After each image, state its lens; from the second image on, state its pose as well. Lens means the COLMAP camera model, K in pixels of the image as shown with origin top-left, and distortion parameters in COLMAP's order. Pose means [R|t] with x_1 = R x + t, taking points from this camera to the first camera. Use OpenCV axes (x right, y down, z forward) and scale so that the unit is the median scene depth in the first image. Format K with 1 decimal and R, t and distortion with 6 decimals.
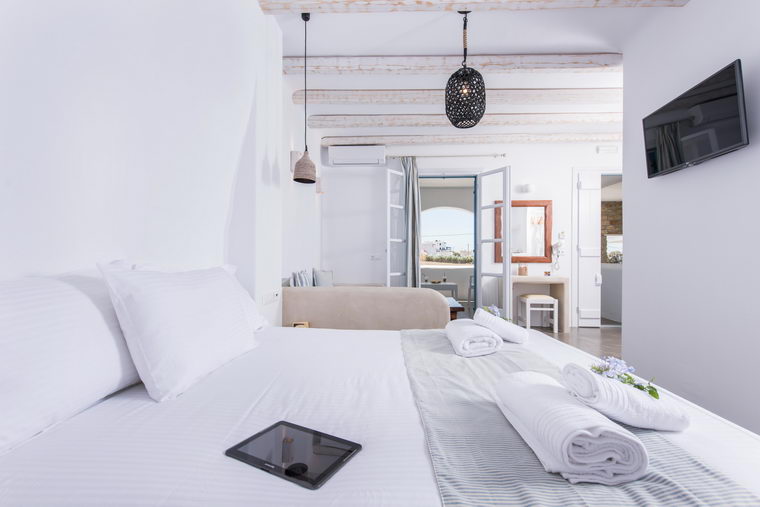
lens RADIAL K [[340.8, 0, 379.8], [0, 340.8, 255.1], [0, 0, 1]] dist [0.001703, -0.000079]
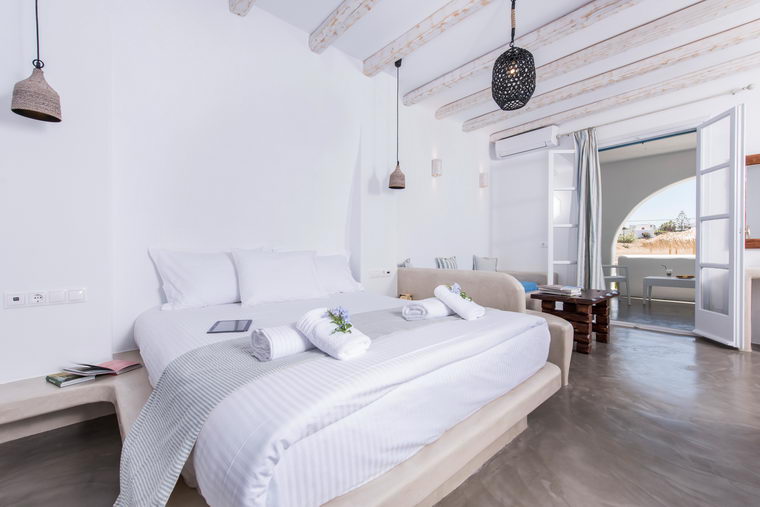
lens RADIAL K [[322.8, 0, 379.3], [0, 322.8, 246.2], [0, 0, 1]] dist [0.004008, -0.000377]
pose [[0.687630, -0.017983, -0.725838, 0.351006], [0.016519, 0.999822, -0.009121, 0.012898], [0.725873, -0.005718, 0.687805, 0.040290]]
